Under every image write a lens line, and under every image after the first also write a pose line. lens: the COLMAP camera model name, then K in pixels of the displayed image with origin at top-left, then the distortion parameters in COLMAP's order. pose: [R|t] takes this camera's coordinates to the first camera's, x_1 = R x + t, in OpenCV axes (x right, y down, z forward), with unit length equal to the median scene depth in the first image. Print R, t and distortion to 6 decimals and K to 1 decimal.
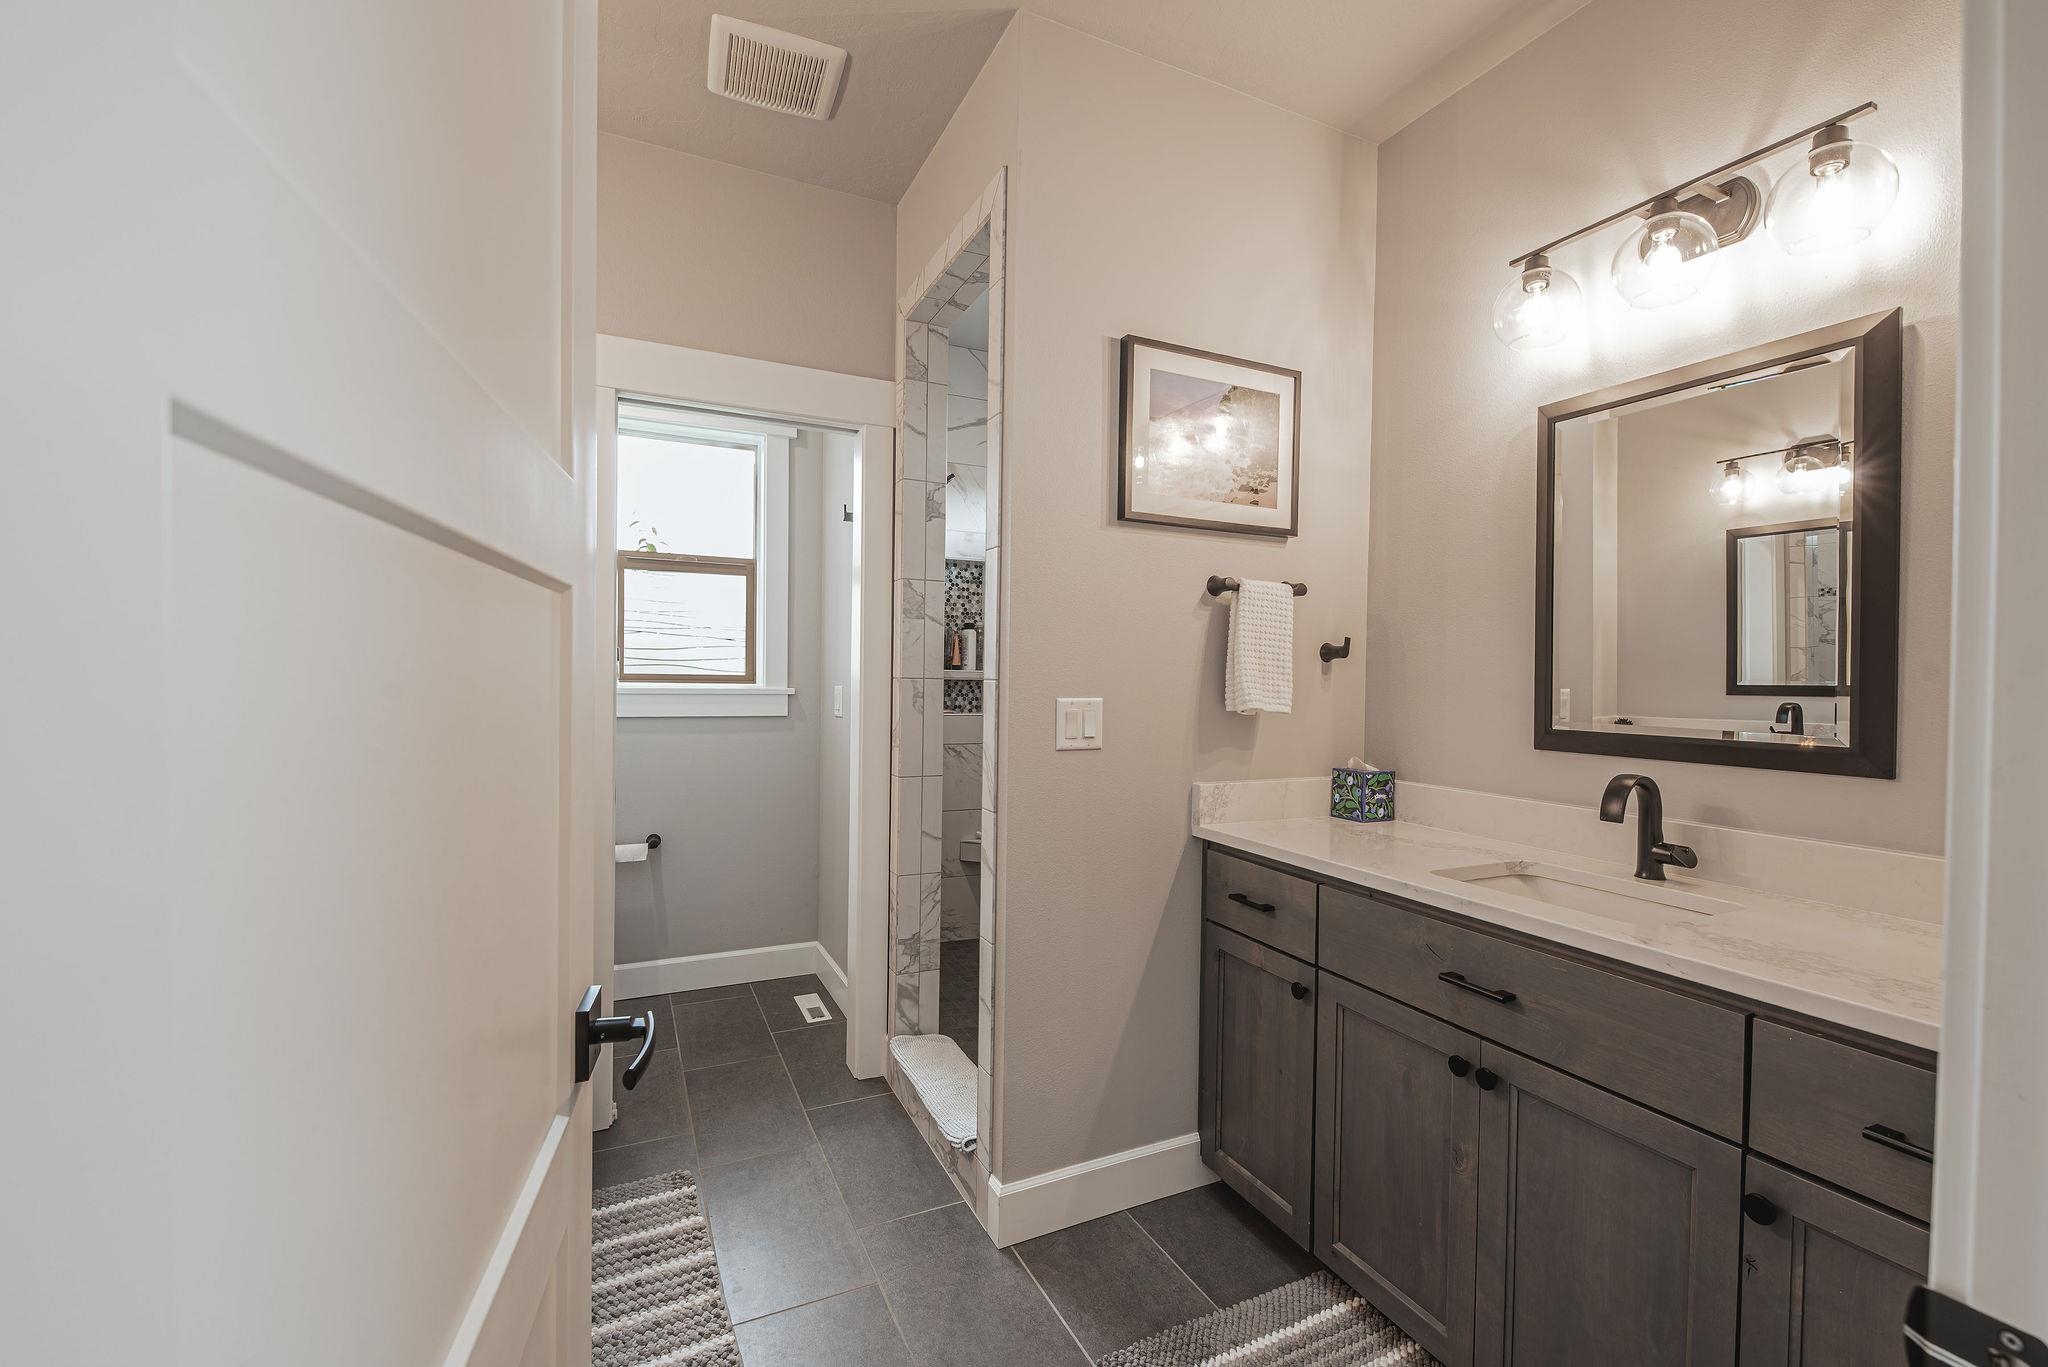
lens RADIAL K [[872.1, 0, 1035.3], [0, 872.1, 692.1], [0, 0, 1]] dist [0.009364, -0.007175]
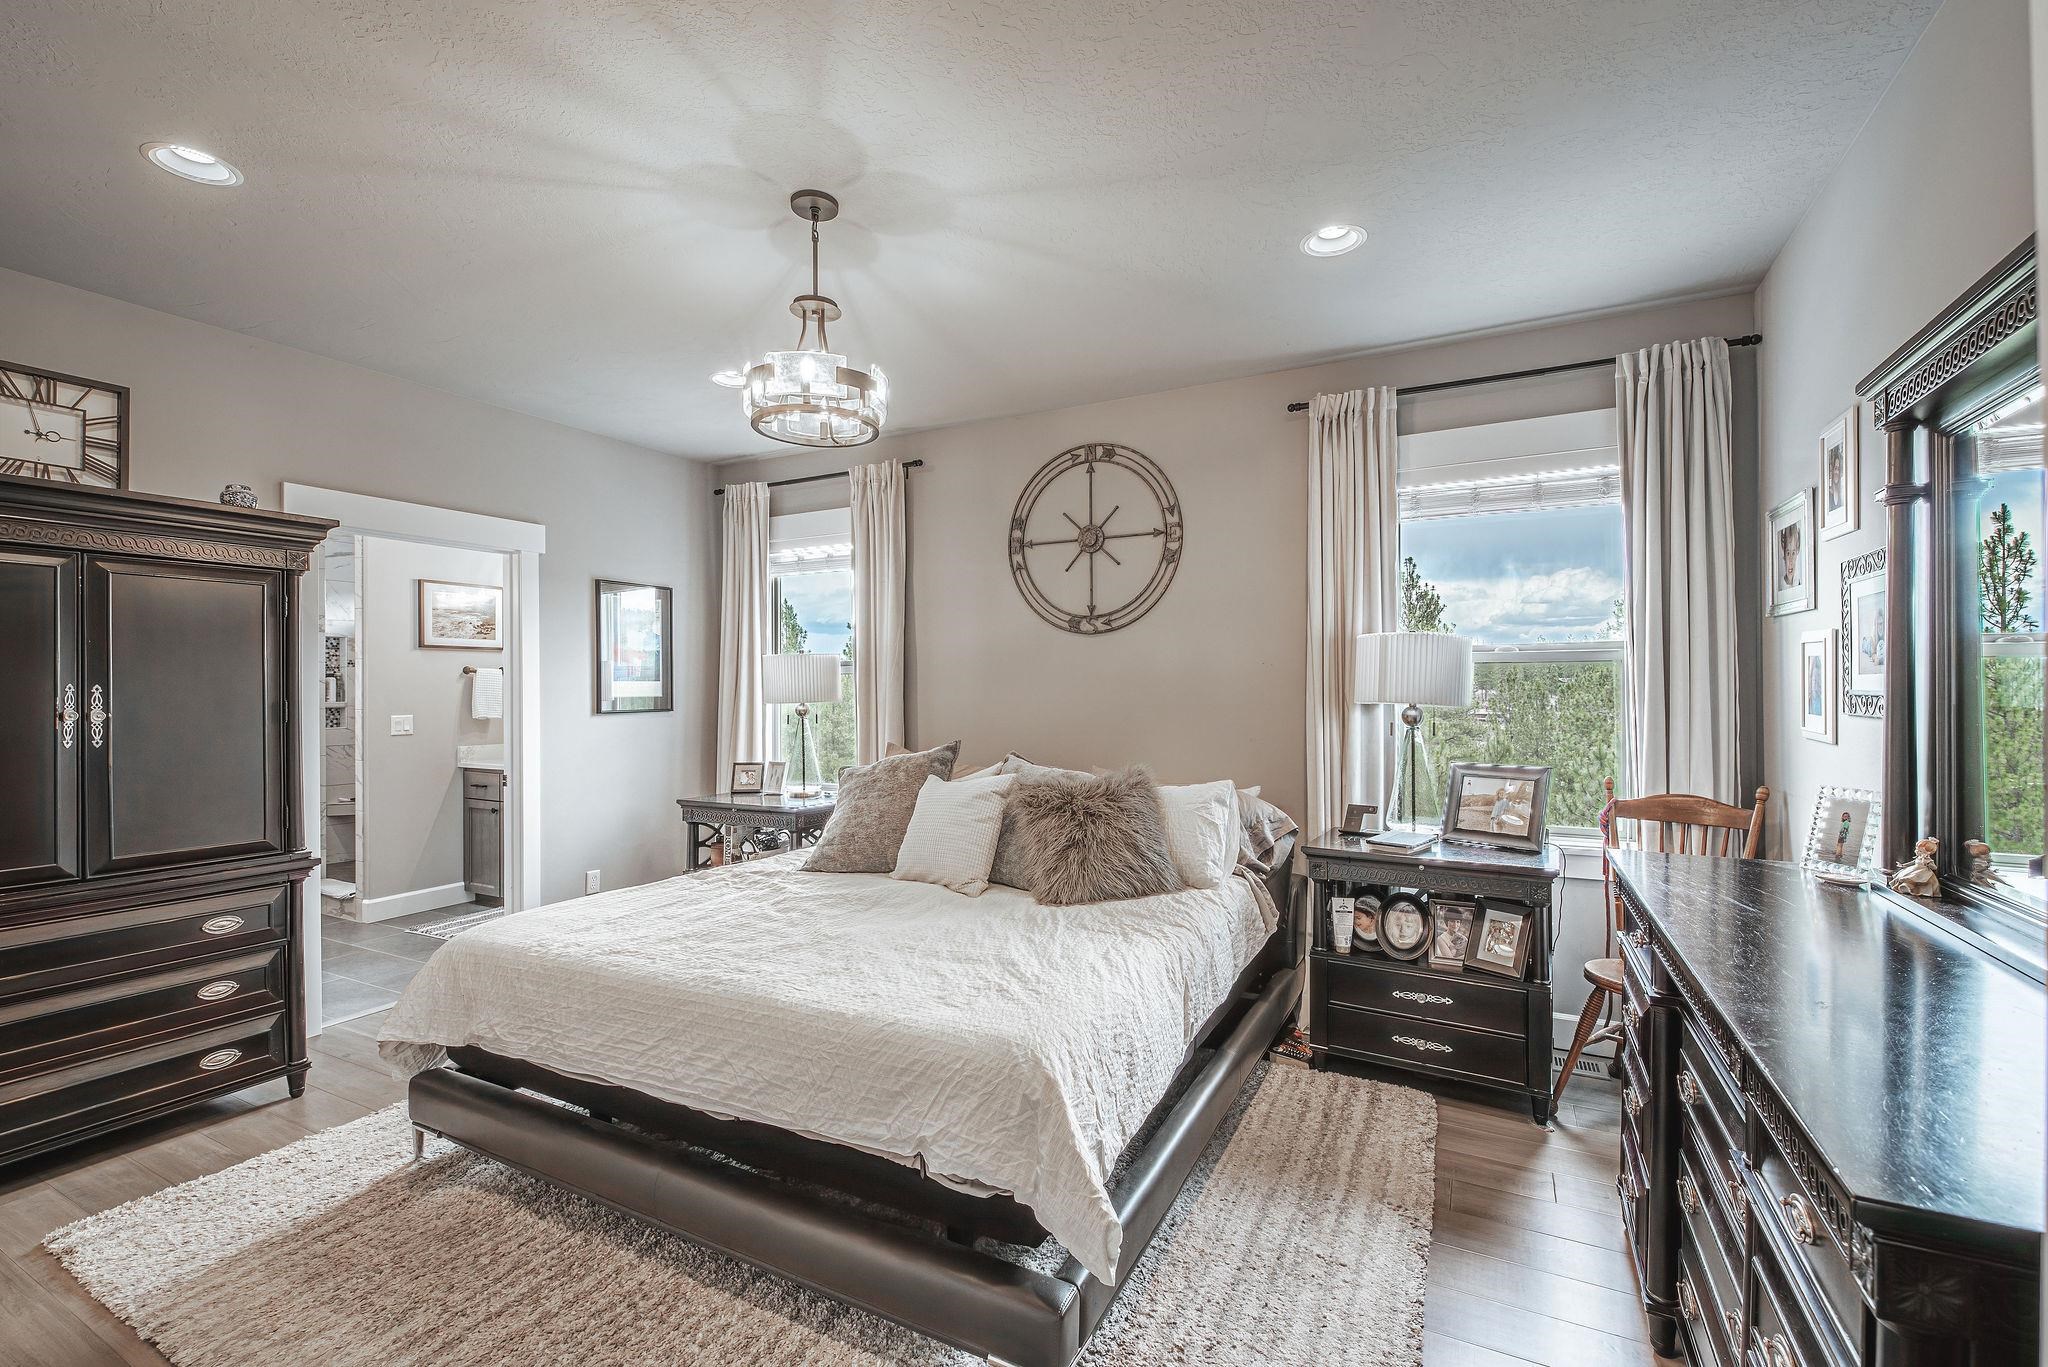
lens RADIAL K [[872.1, 0, 1036.2], [0, 872.1, 690.1], [0, 0, 1]] dist [0.009364, -0.007175]
pose [[0.801325, -0.019738, 0.597904, 0.009007], [0.028603, 0.999577, -0.005337, 0.000168], [-0.597546, 0.021379, 0.801550, -2.042839]]
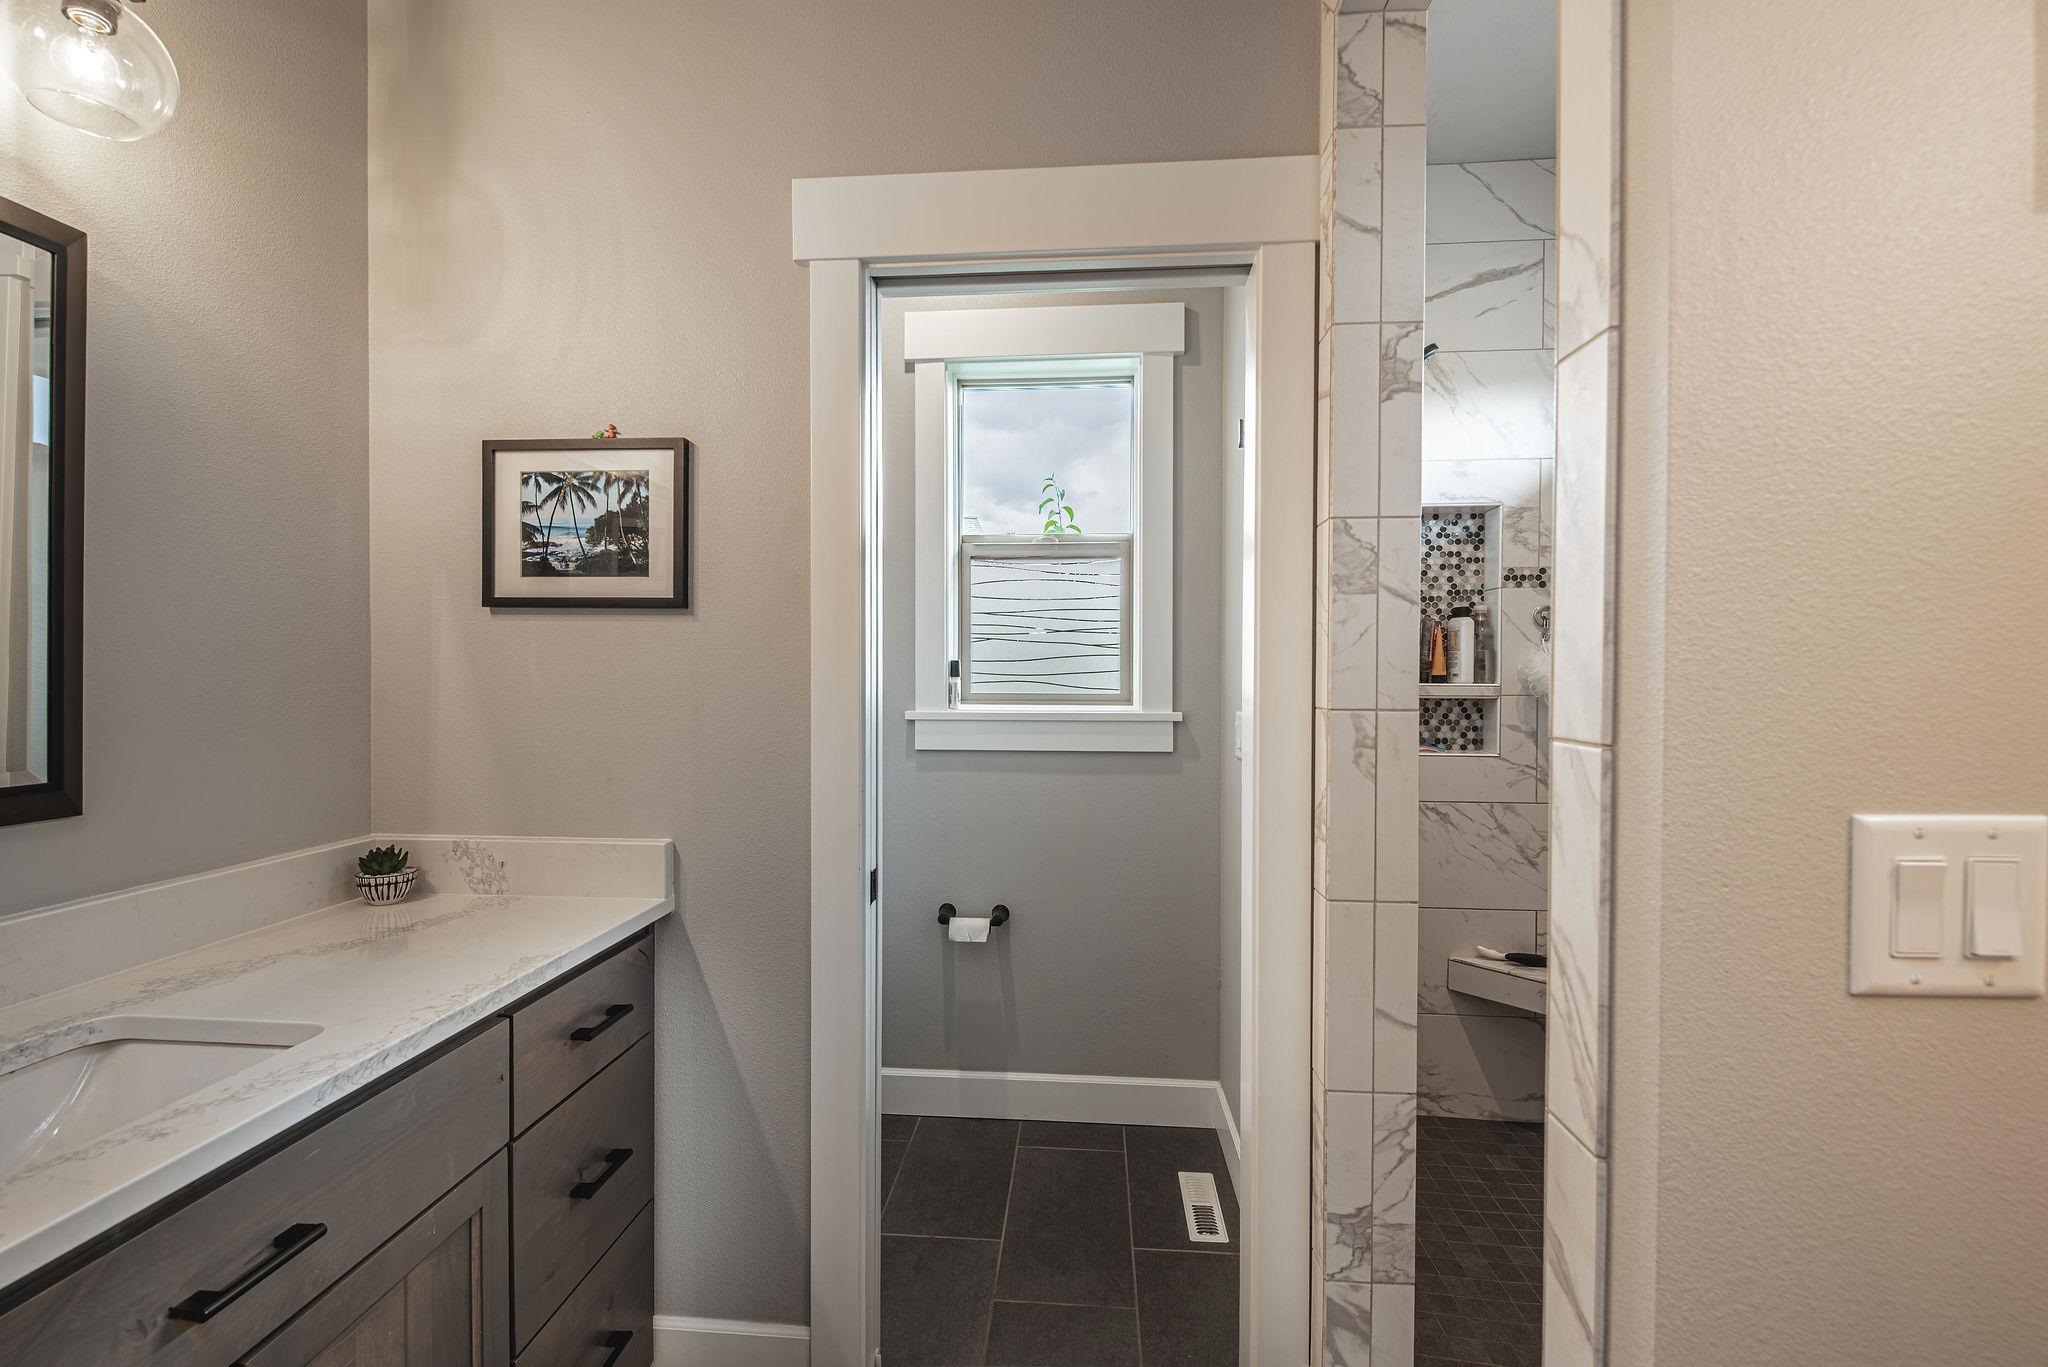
lens RADIAL K [[872.1, 0, 1022.0], [0, 872.1, 687.8], [0, 0, 1]] dist [0.009364, -0.007175]
pose [[0.864305, -0.005722, -0.502936, -0.060425], [0.001455, 0.999960, -0.008878, -0.029490], [0.502967, 0.006942, 0.864278, 0.545430]]
